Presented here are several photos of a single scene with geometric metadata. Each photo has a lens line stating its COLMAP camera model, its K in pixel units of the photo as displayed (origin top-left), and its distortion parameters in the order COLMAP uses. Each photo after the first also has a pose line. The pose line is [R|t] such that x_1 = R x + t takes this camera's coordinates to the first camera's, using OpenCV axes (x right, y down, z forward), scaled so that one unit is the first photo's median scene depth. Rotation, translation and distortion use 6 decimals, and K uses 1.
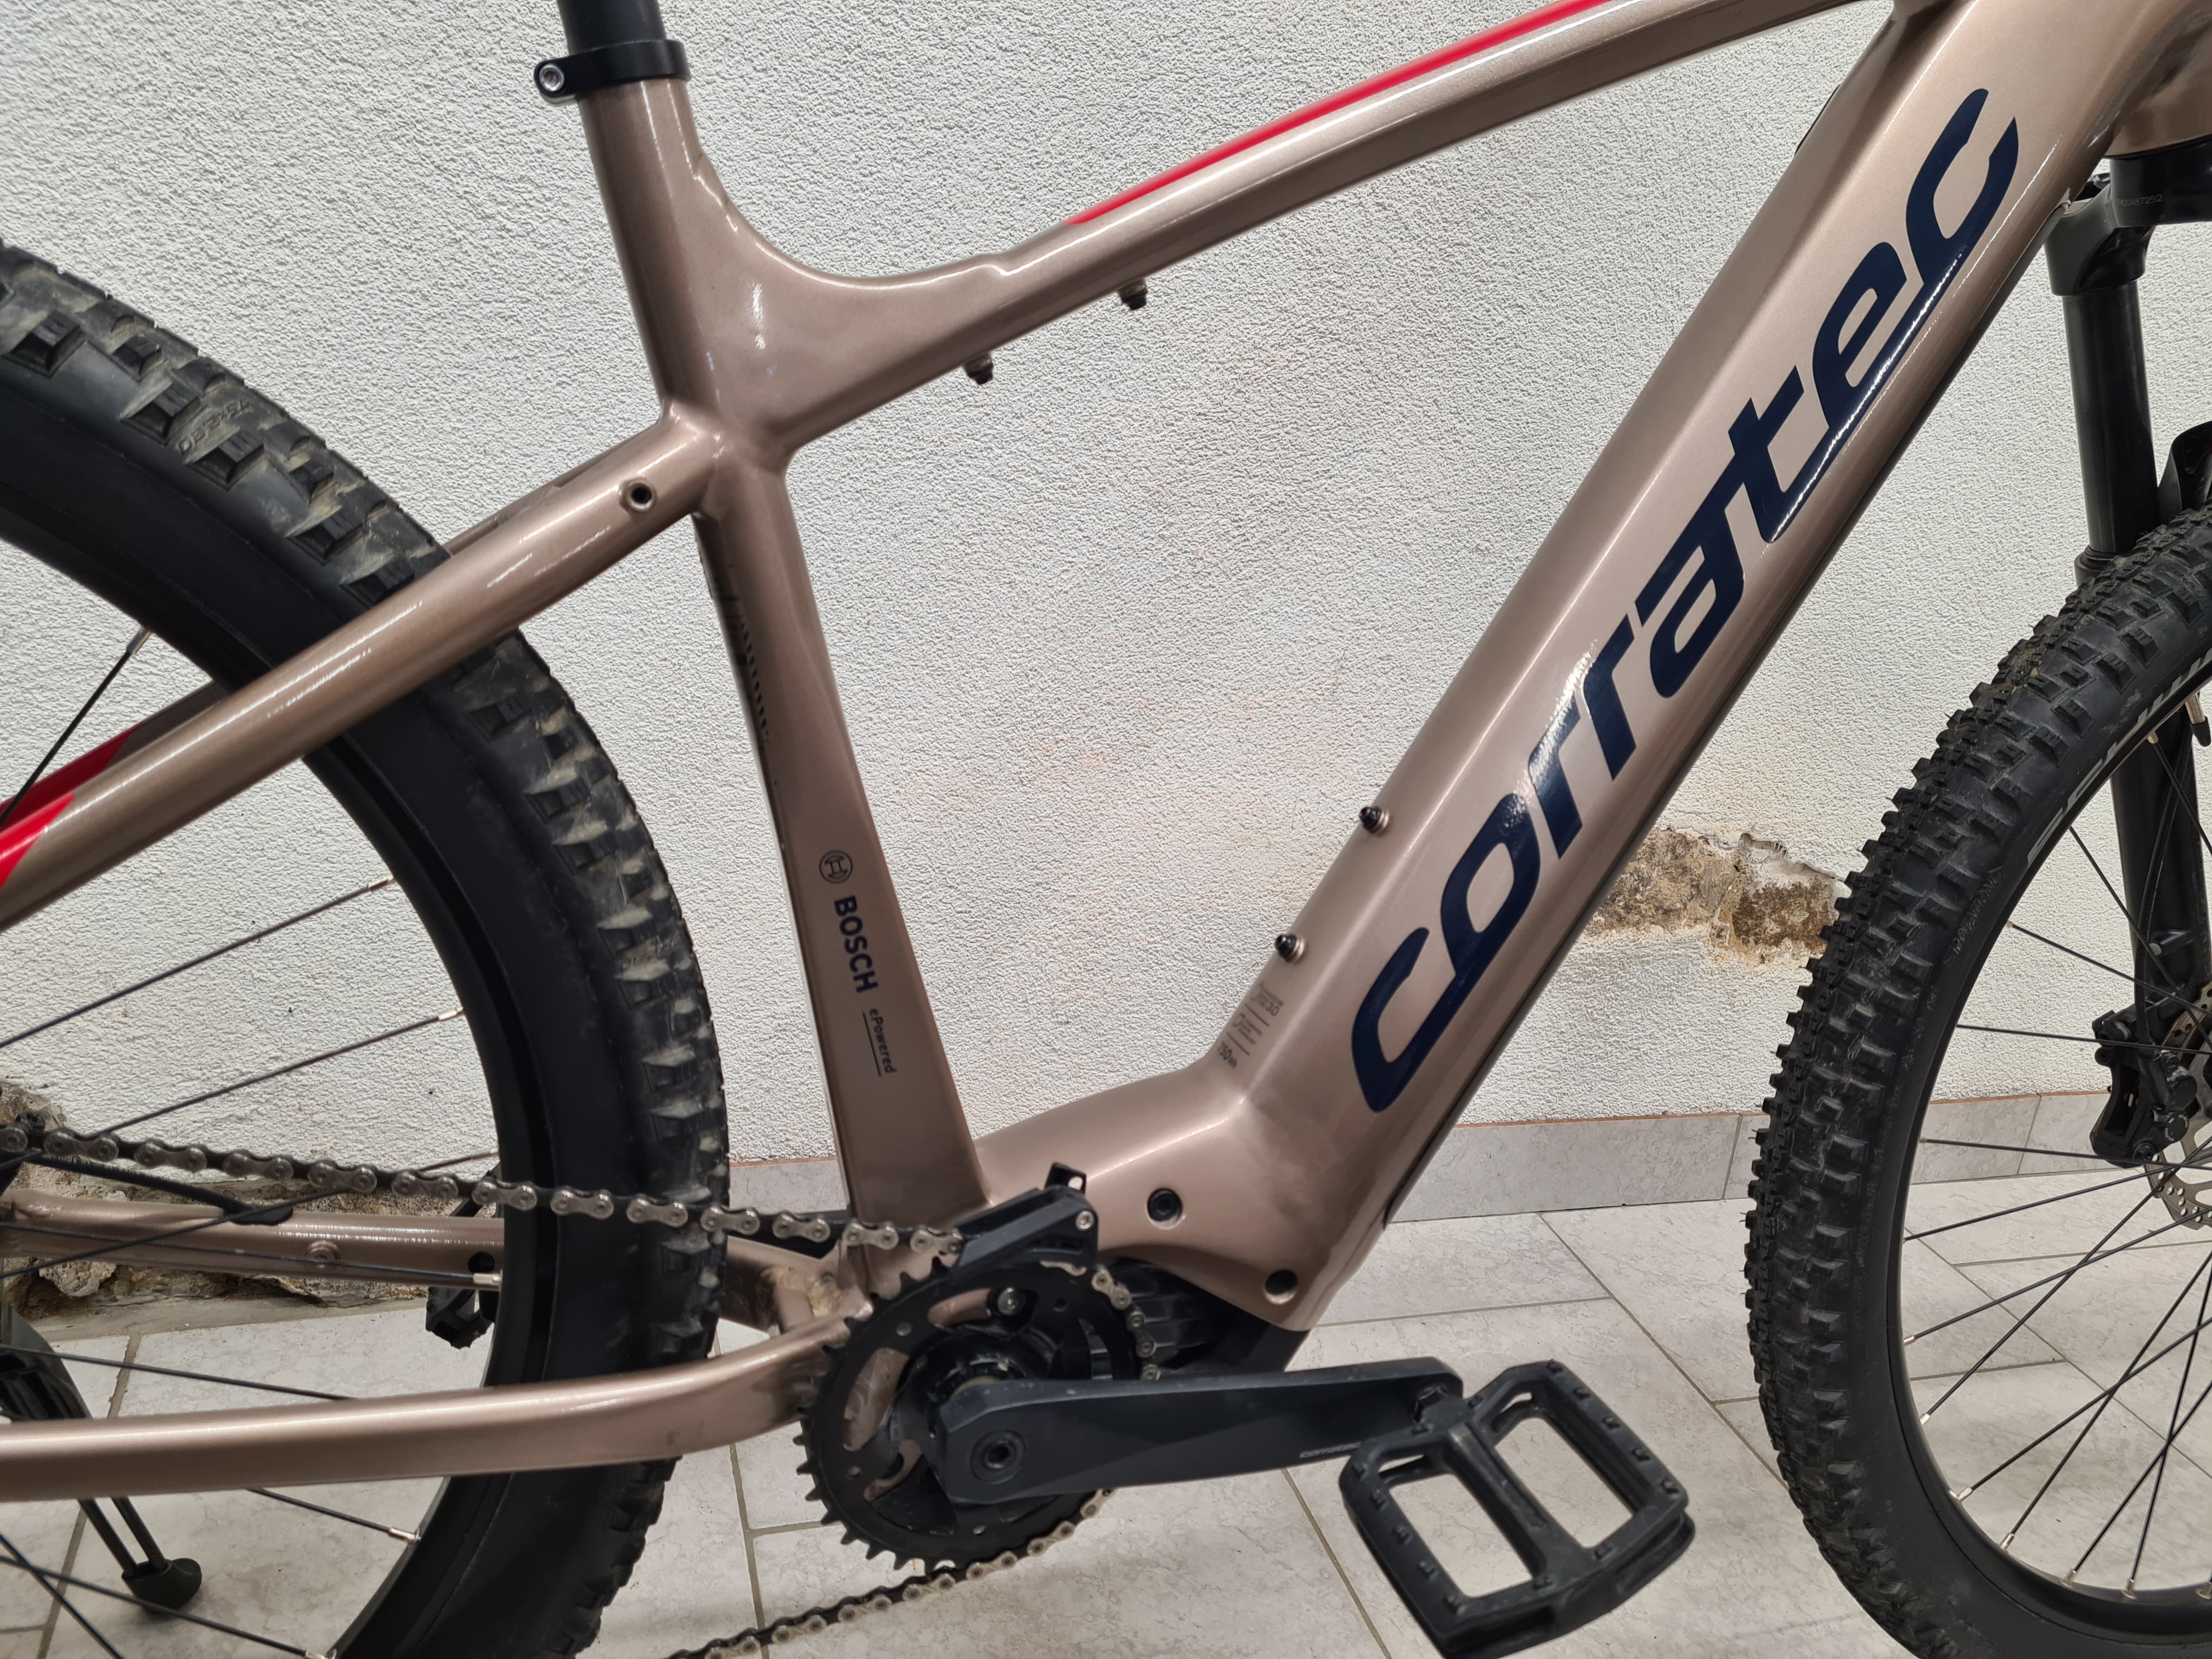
lens RADIAL K [[1672.3, 0, 1101.6], [0, 1672.3, 815.3], [0, 0, 1]] dist [0.053820, -0.049525]
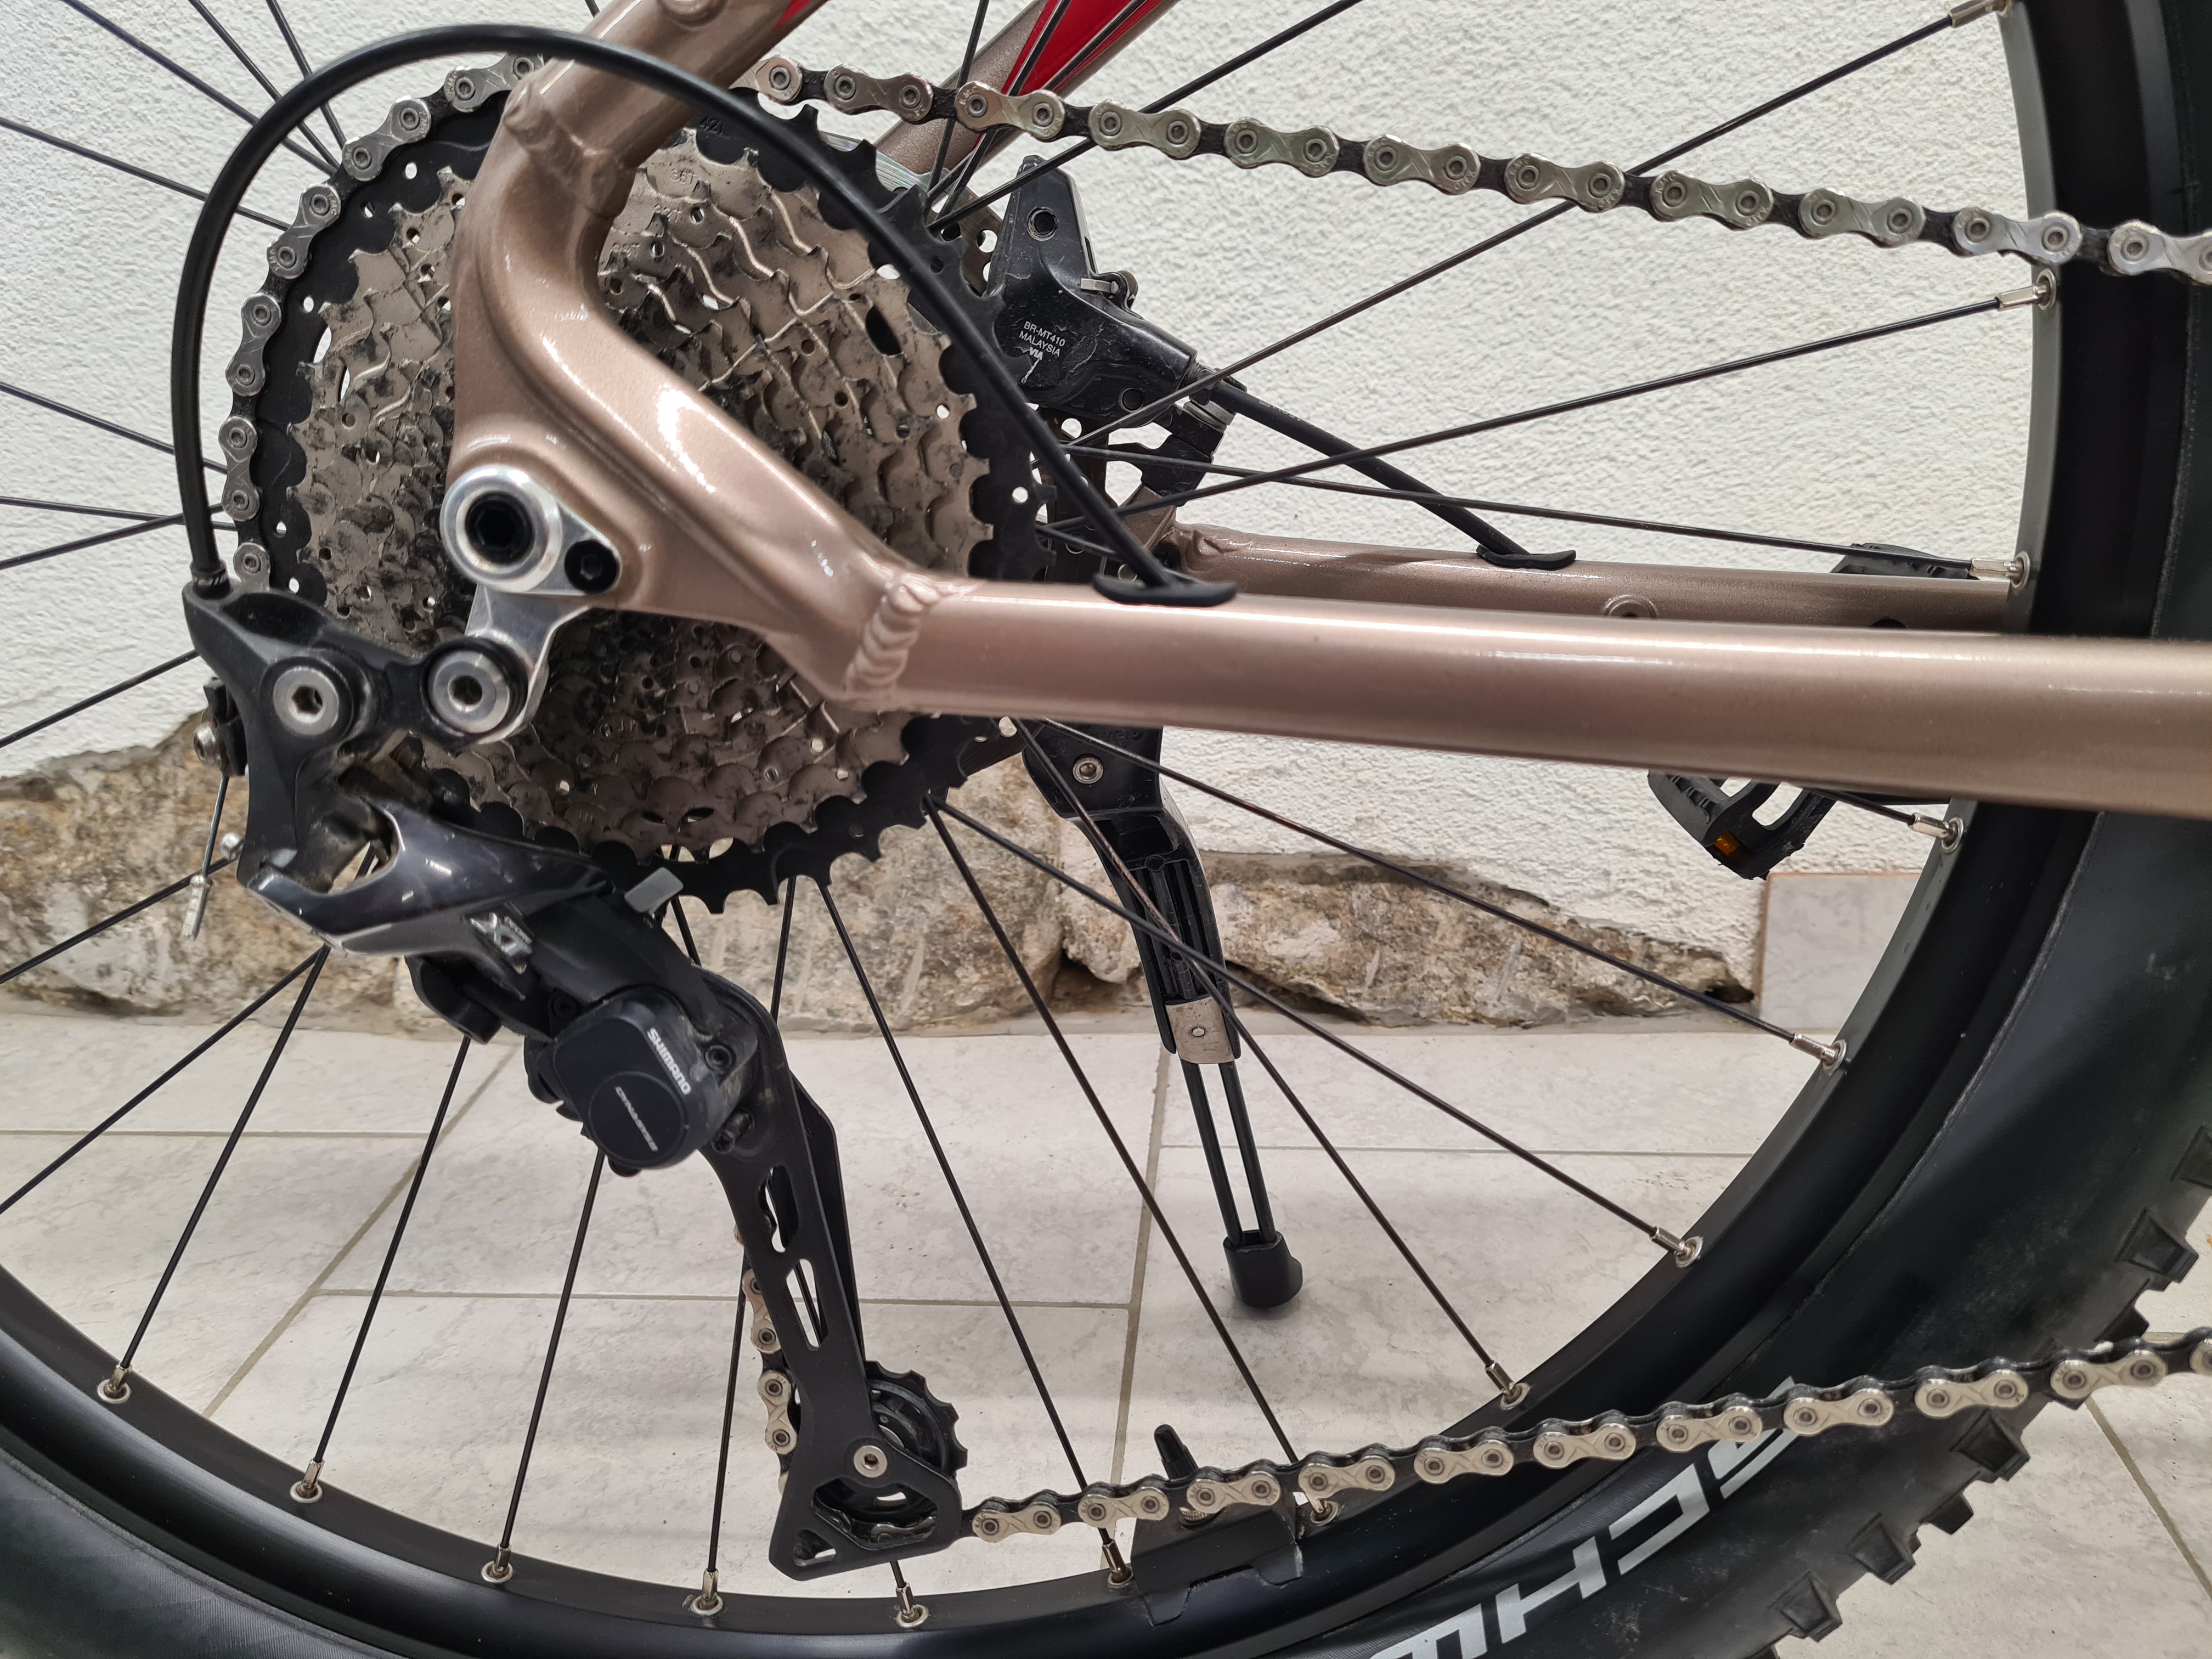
lens RADIAL K [[1672.3, 0, 1101.6], [0, 1672.3, 815.3], [0, 0, 1]] dist [0.053820, -0.049525]
pose [[0.902208, -0.029826, -0.430270, -0.233163], [0.019525, 0.999408, -0.028338, 0.218415], [0.430860, 0.017166, 0.902255, 0.224370]]
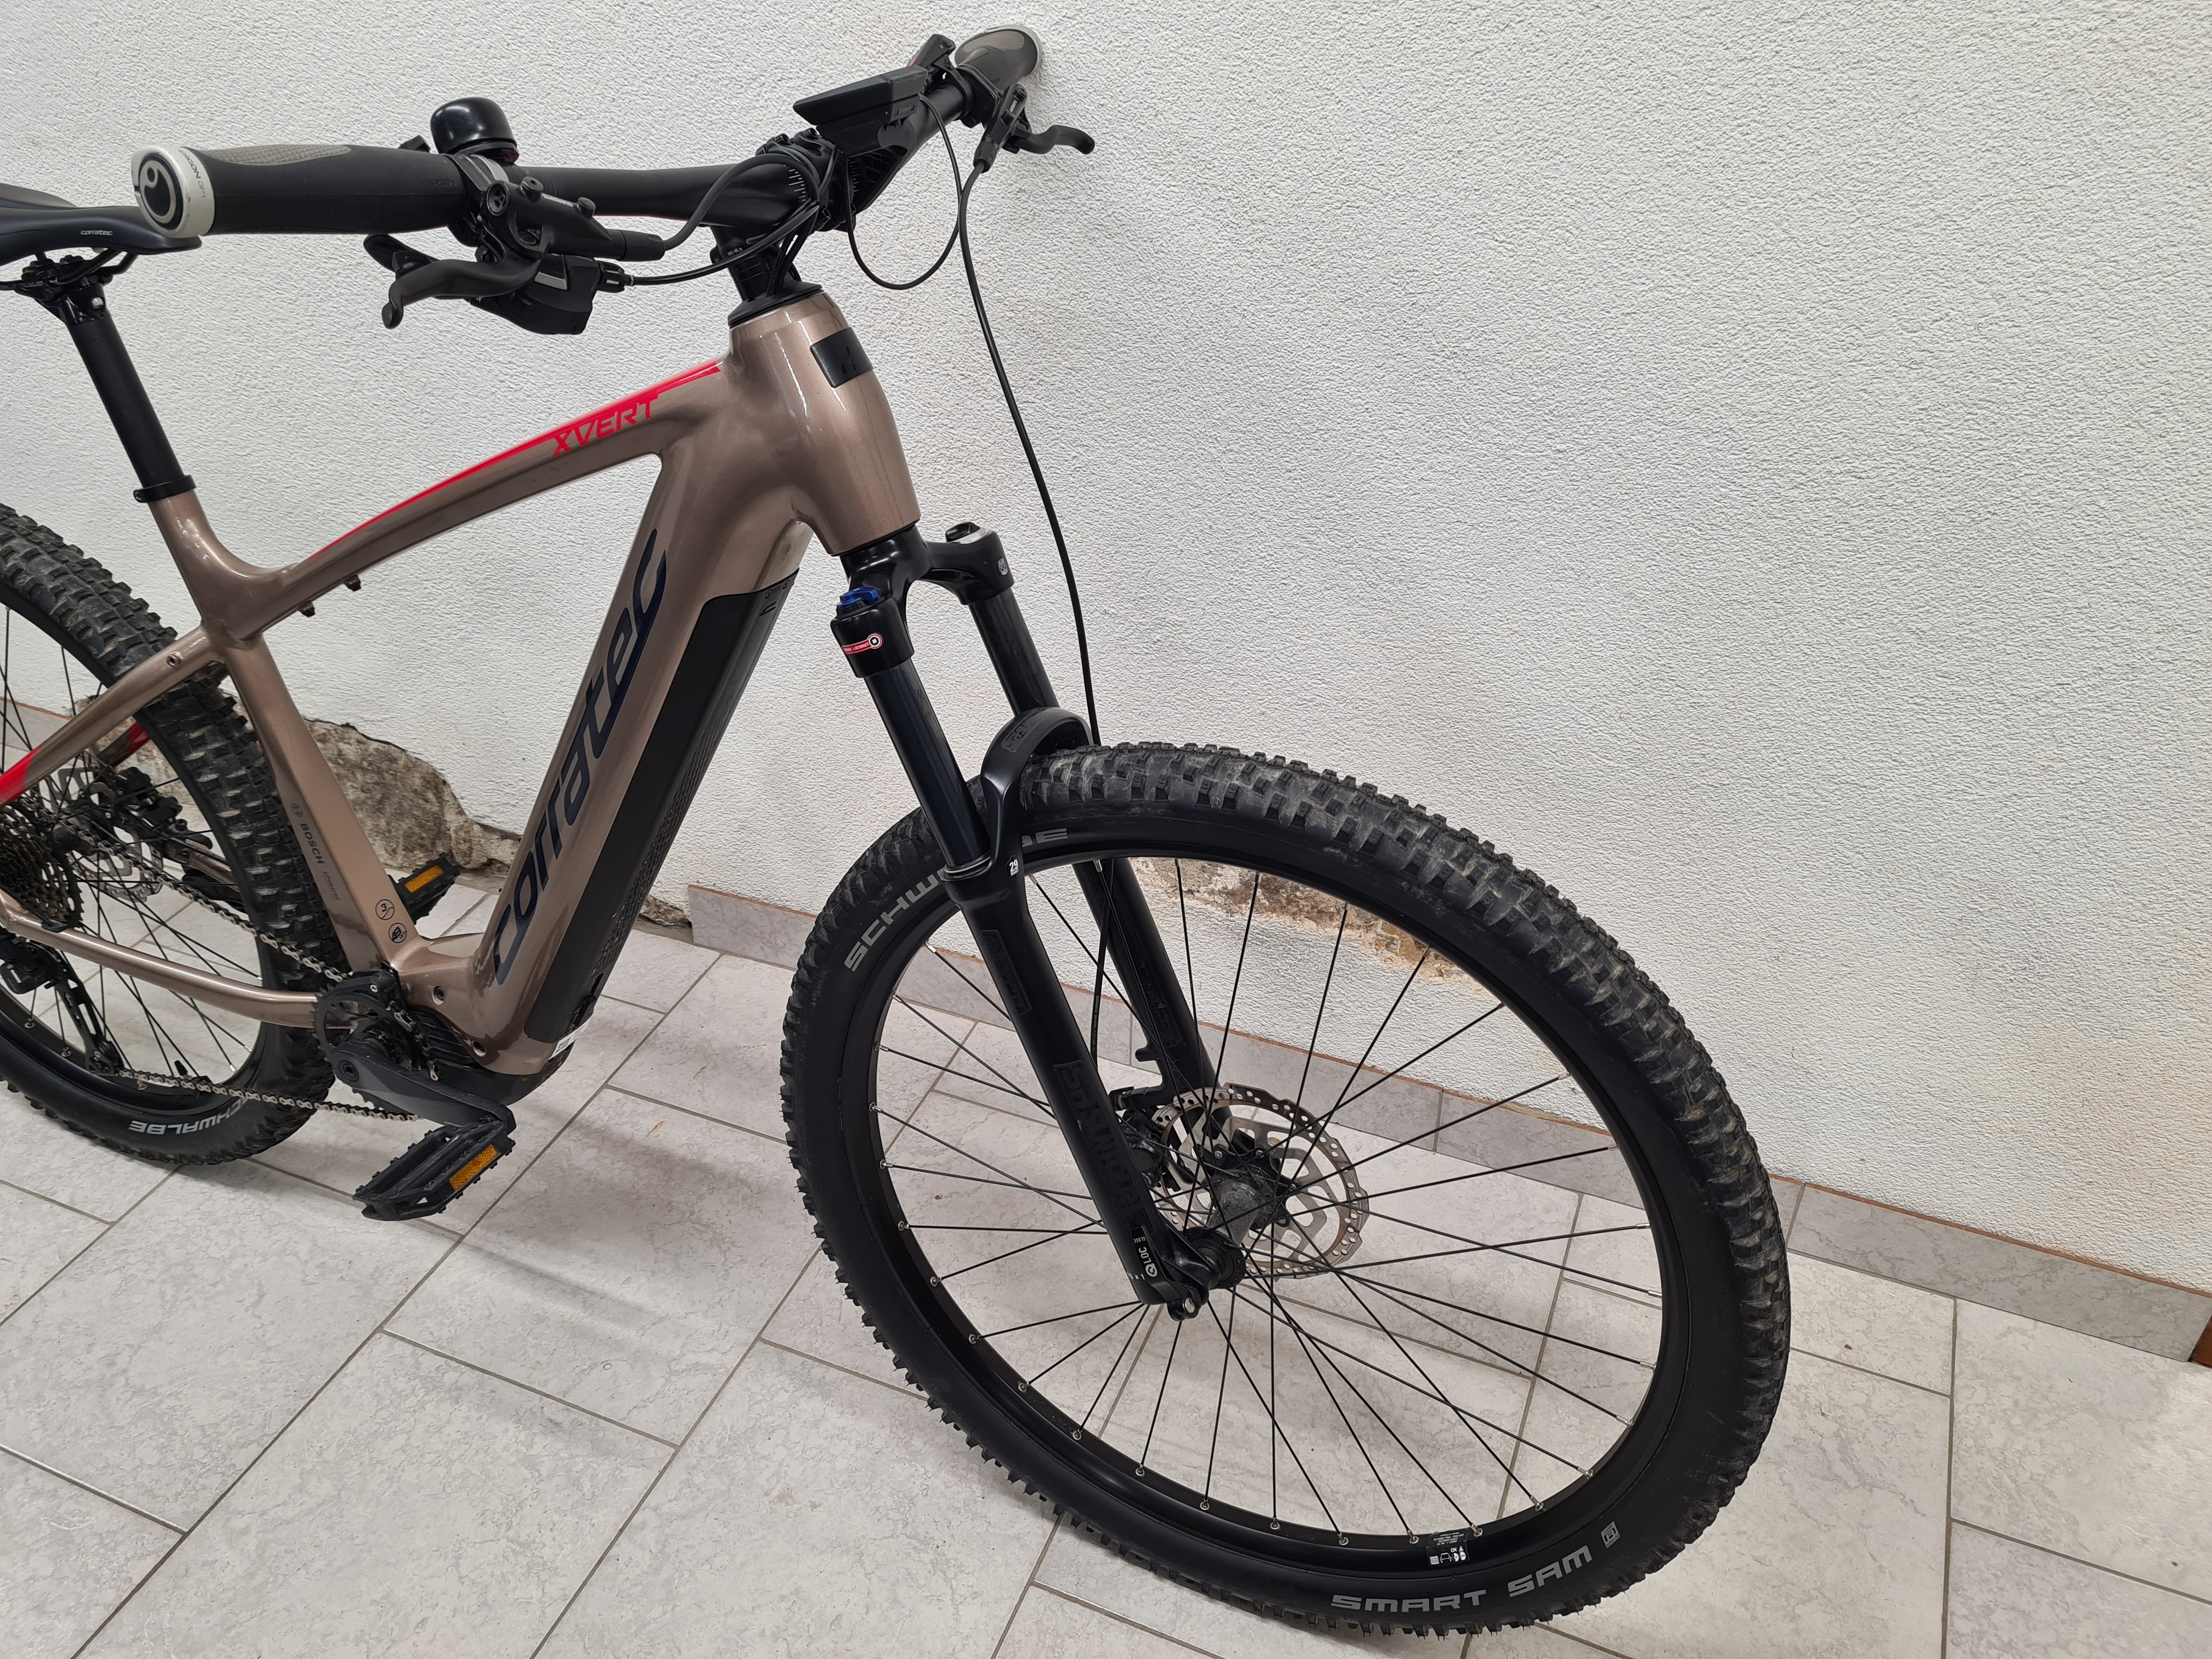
lens RADIAL K [[1672.3, 0, 1101.6], [0, 1672.3, 815.3], [0, 0, 1]] dist [0.053820, -0.049525]
pose [[0.736984, 0.254458, -0.626183, 2.267163], [-0.103047, 0.957899, 0.267974, -0.750058], [0.668009, -0.132966, 0.732178, 0.044239]]
